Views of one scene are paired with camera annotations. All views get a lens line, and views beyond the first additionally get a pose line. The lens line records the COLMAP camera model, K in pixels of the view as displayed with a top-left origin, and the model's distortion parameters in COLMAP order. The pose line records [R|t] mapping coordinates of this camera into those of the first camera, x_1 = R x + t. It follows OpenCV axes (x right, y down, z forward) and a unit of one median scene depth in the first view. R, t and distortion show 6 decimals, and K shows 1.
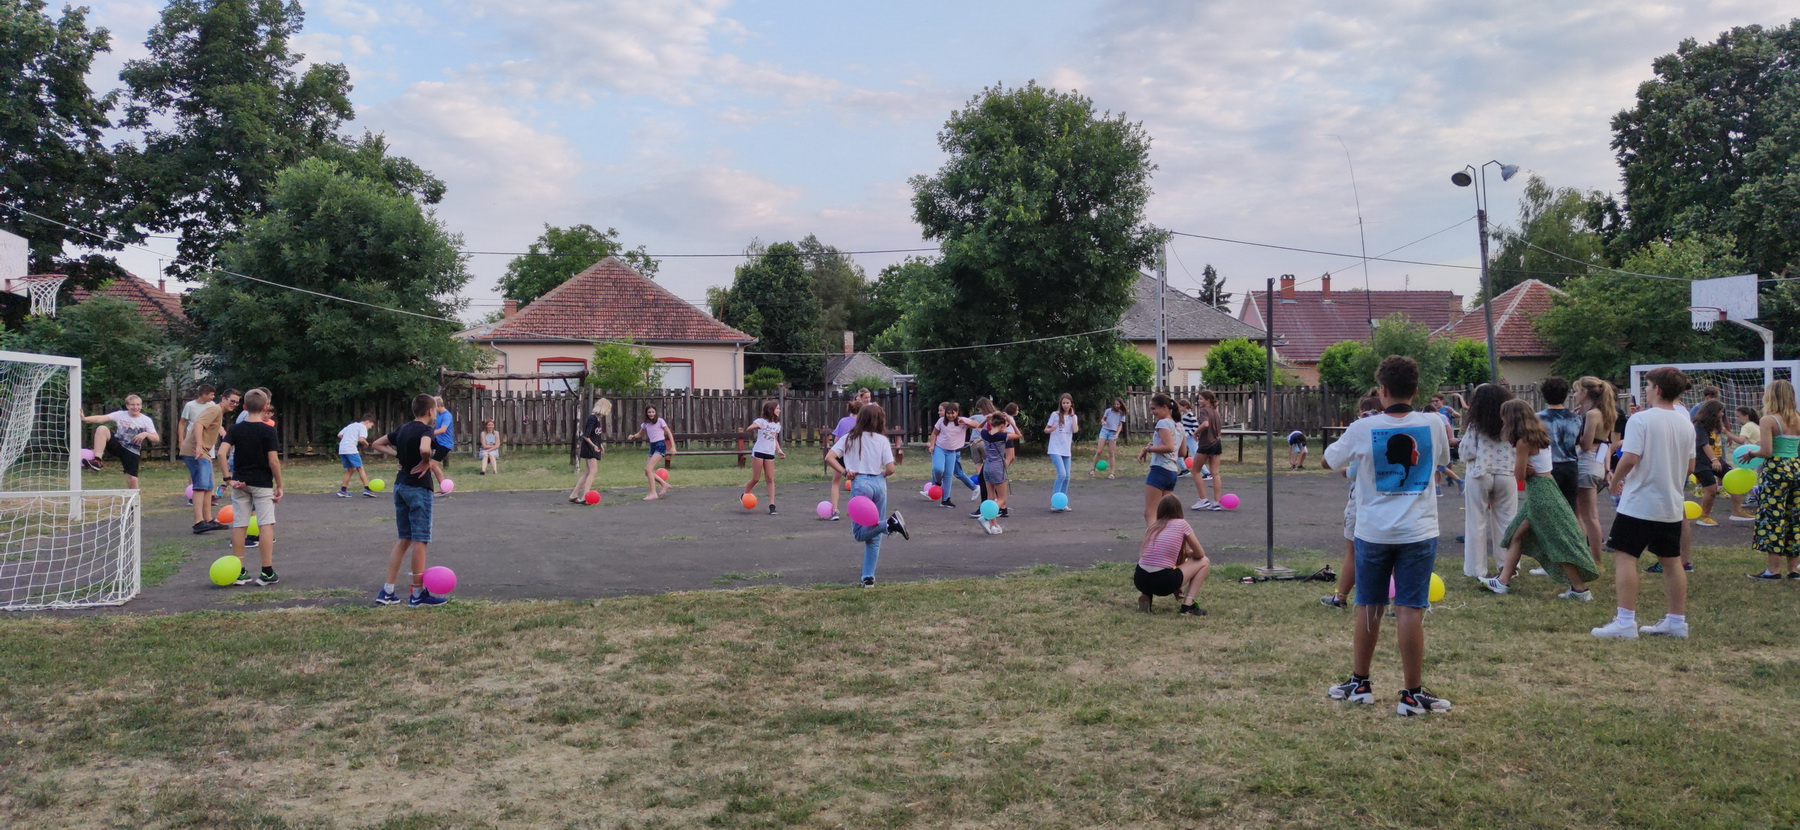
lens RADIAL K [[1349.6, 0, 918.4], [0, 1349.6, 411.2], [0, 0, 1]] dist [0.067688, -0.078058]
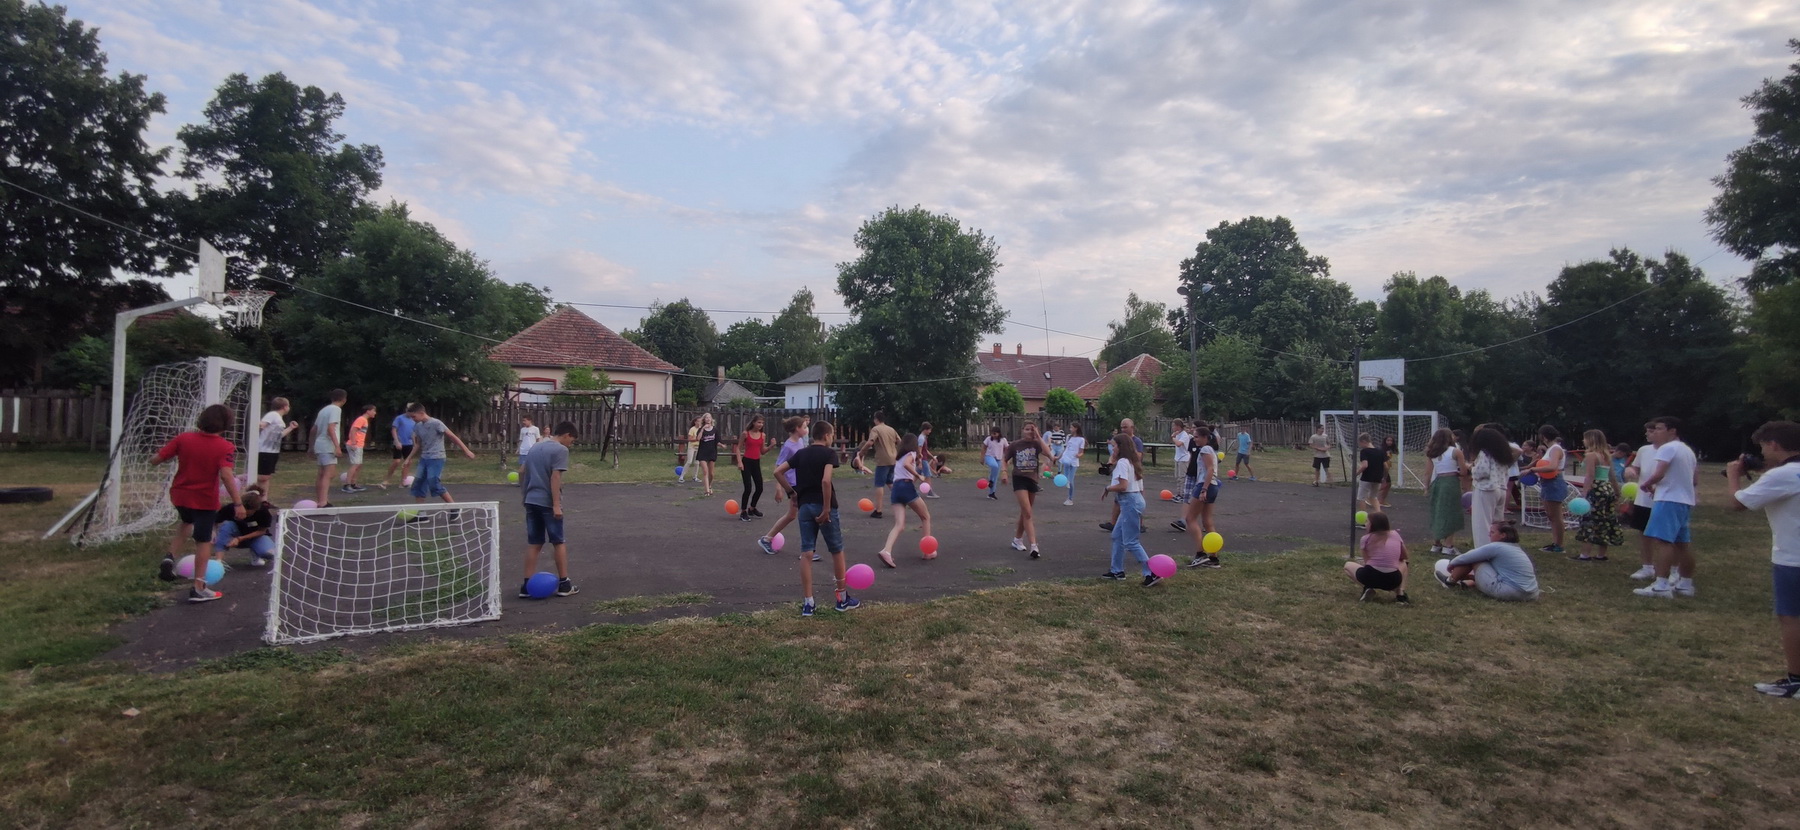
lens RADIAL K [[844.3, 0, 900.0], [0, 844.3, 415.0], [0, 0, 1]] dist [0.000011, 0.000770]
pose [[0.964795, 0.027319, 0.261581, -0.142802], [-0.025399, 0.999620, -0.010721, -0.002795], [-0.261774, 0.003699, 0.965122, 0.096111]]
